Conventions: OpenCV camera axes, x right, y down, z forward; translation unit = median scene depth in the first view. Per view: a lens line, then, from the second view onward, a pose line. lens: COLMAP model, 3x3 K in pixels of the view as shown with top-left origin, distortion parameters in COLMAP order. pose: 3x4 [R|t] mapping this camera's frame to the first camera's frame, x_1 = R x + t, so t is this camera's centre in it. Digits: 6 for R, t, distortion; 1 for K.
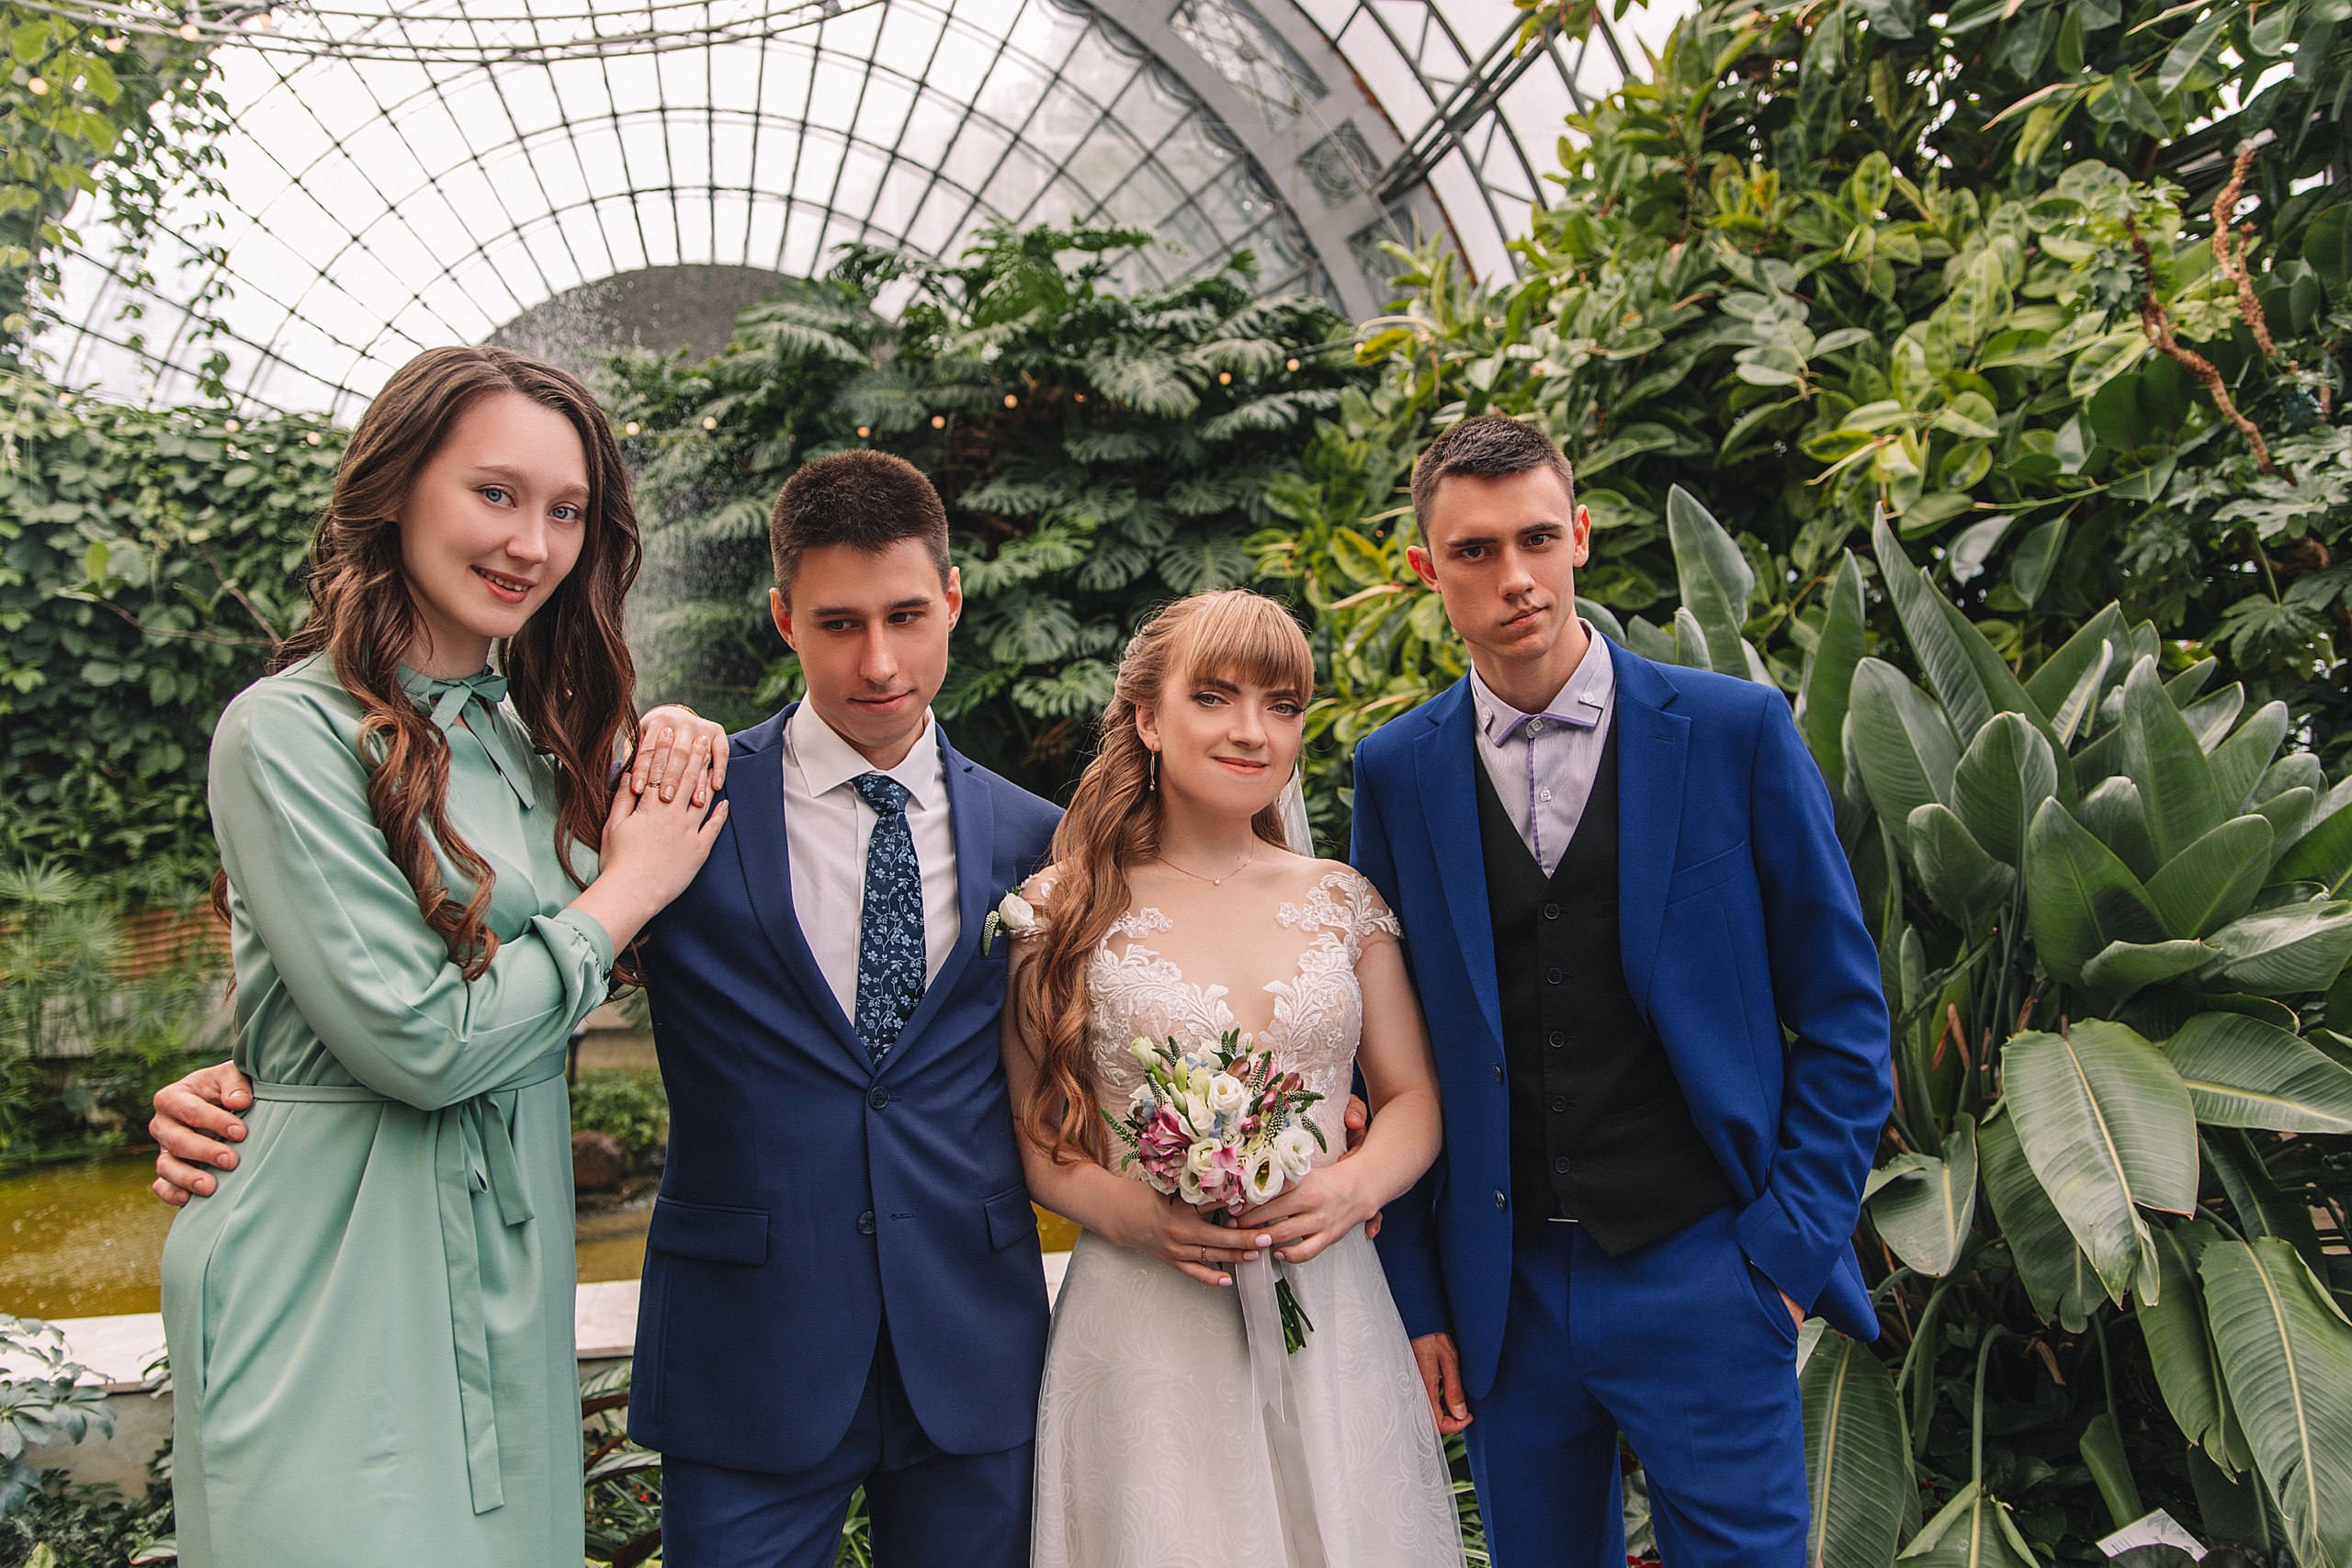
lens RADIAL K [[1868.1, 0, 1215.2], [0, 1868.1, 788.4], [0, 0, 1]] dist [-0.008167, 0.018451]
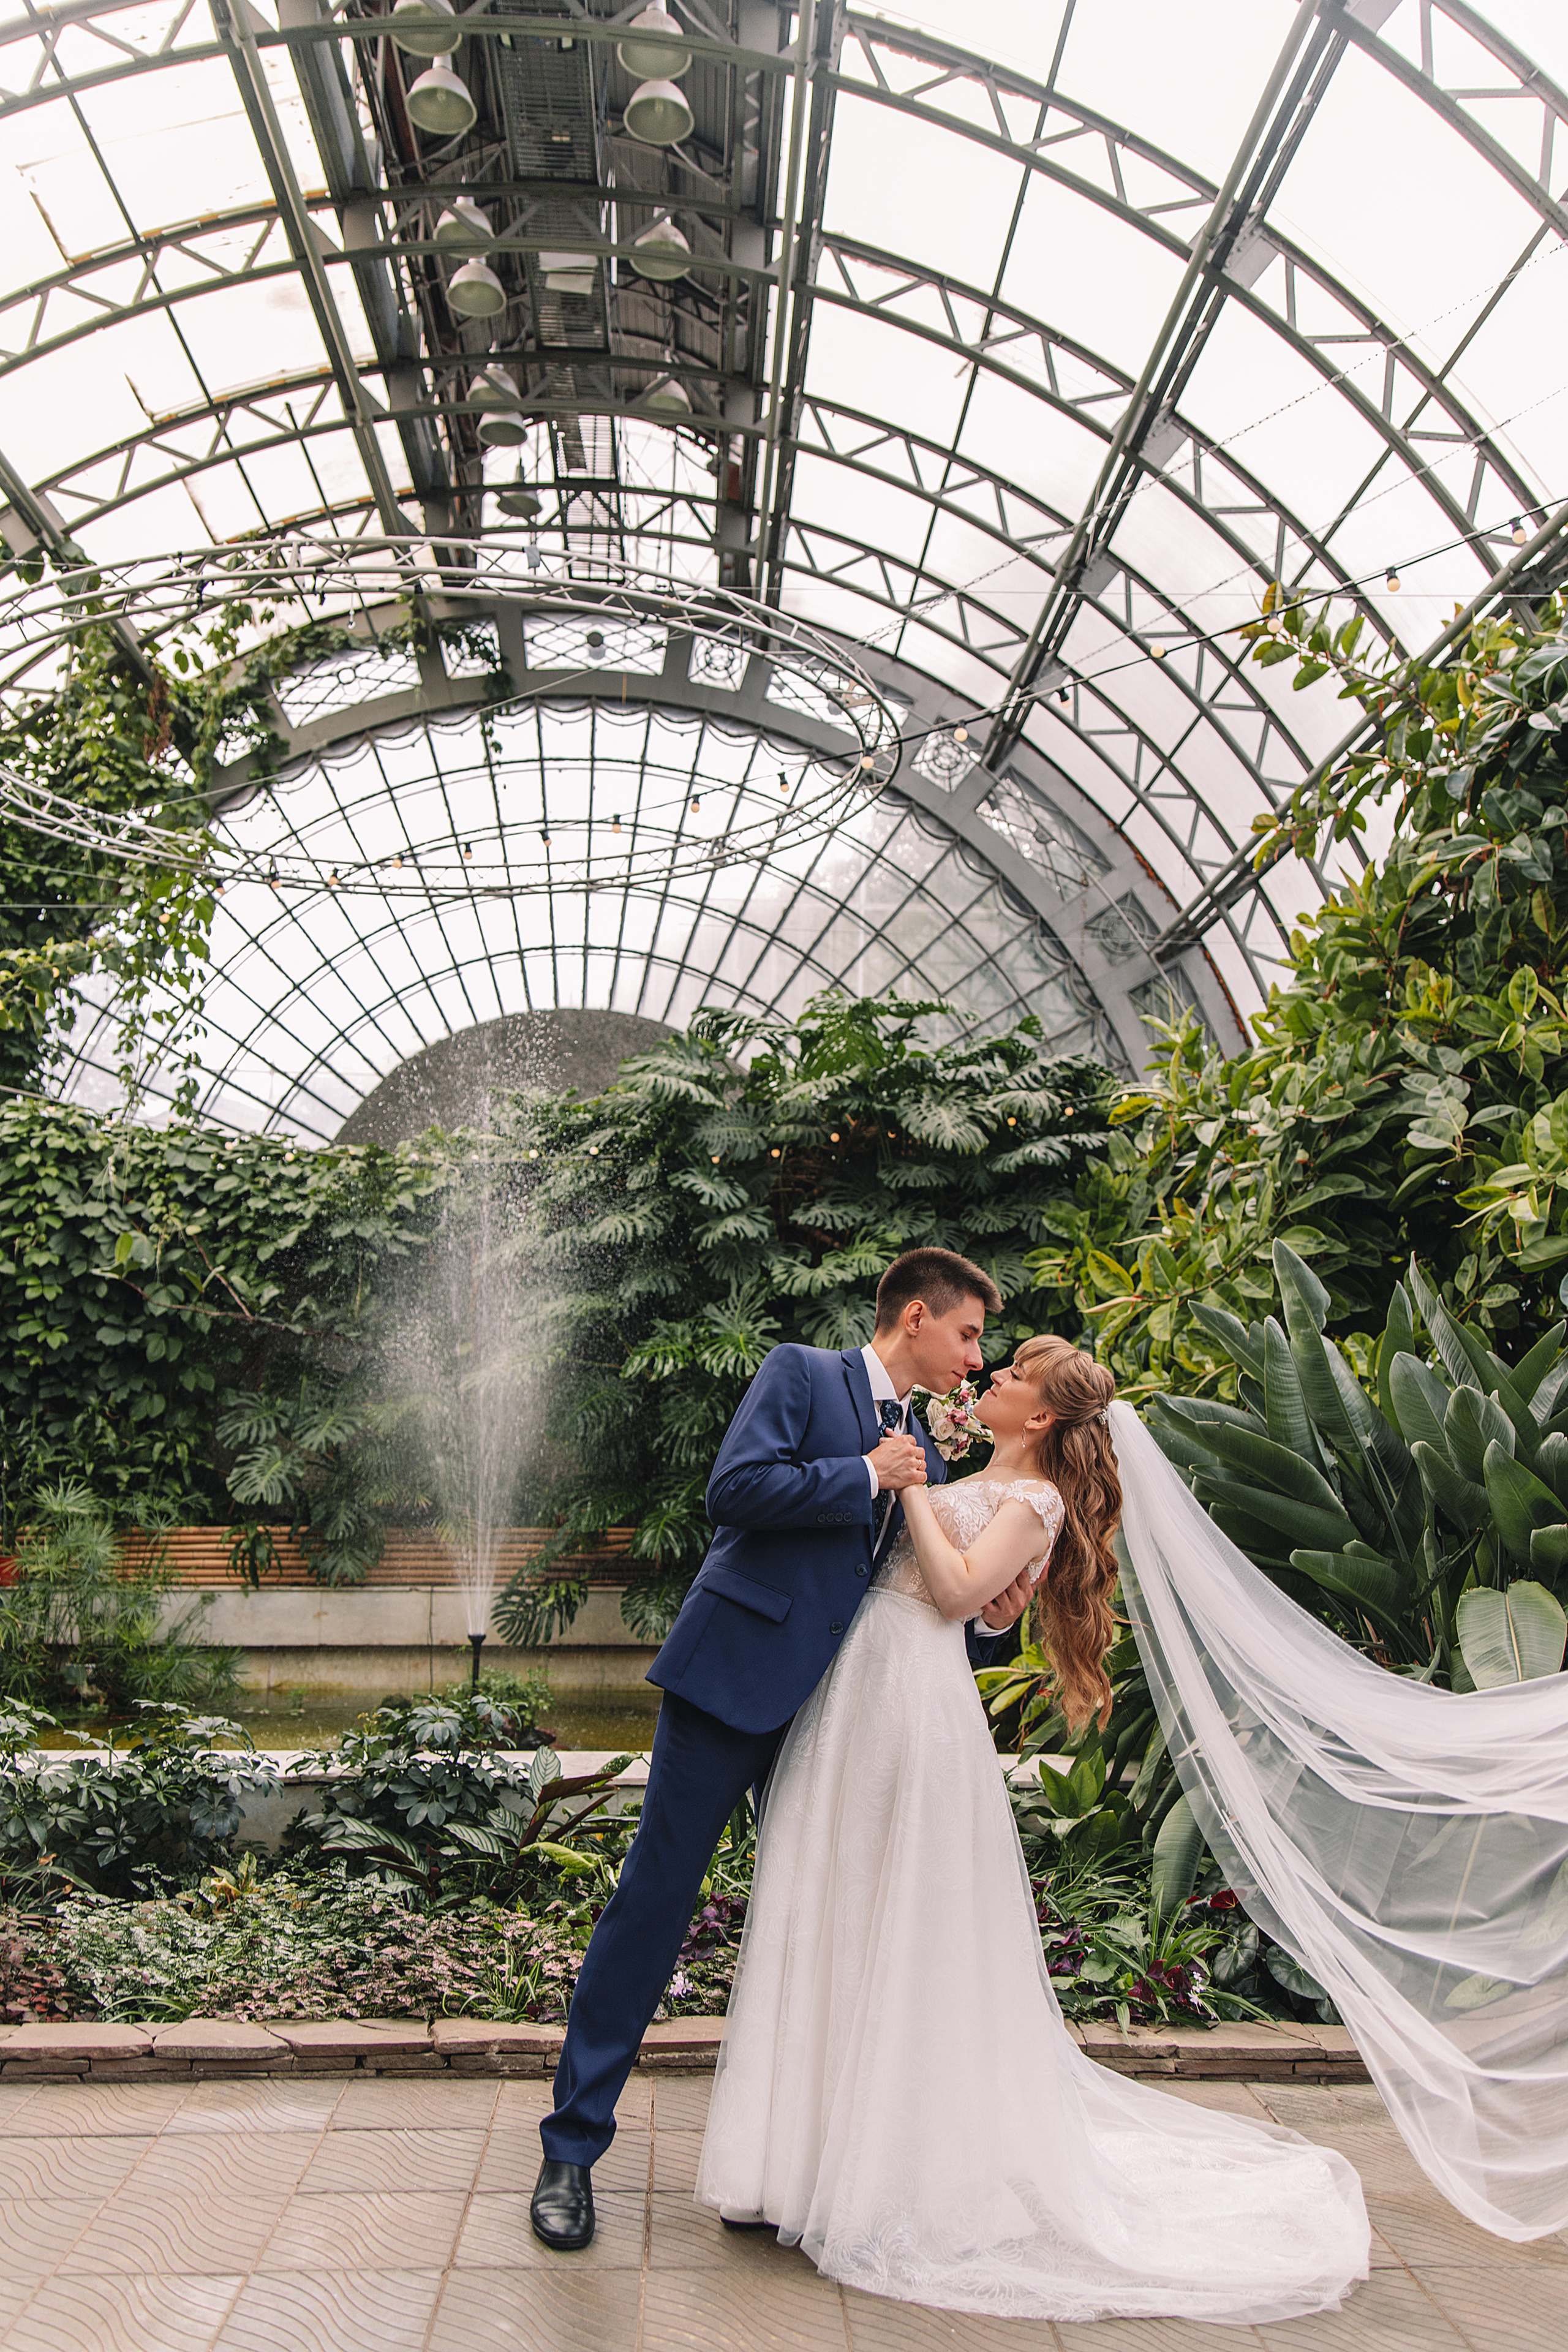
lens RADIAL K [[1868.3, 0, 797.8], [0, 1868.3, 1160.9], [0, 0, 1]] dist [-0.008167, 0.018451]
pose [[0.992951, 0.020202, -0.116791, 0.009961], [-0.040390, 0.984061, -0.173183, 0.021346], [0.111431, 0.176679, 0.977940, -0.202193]]
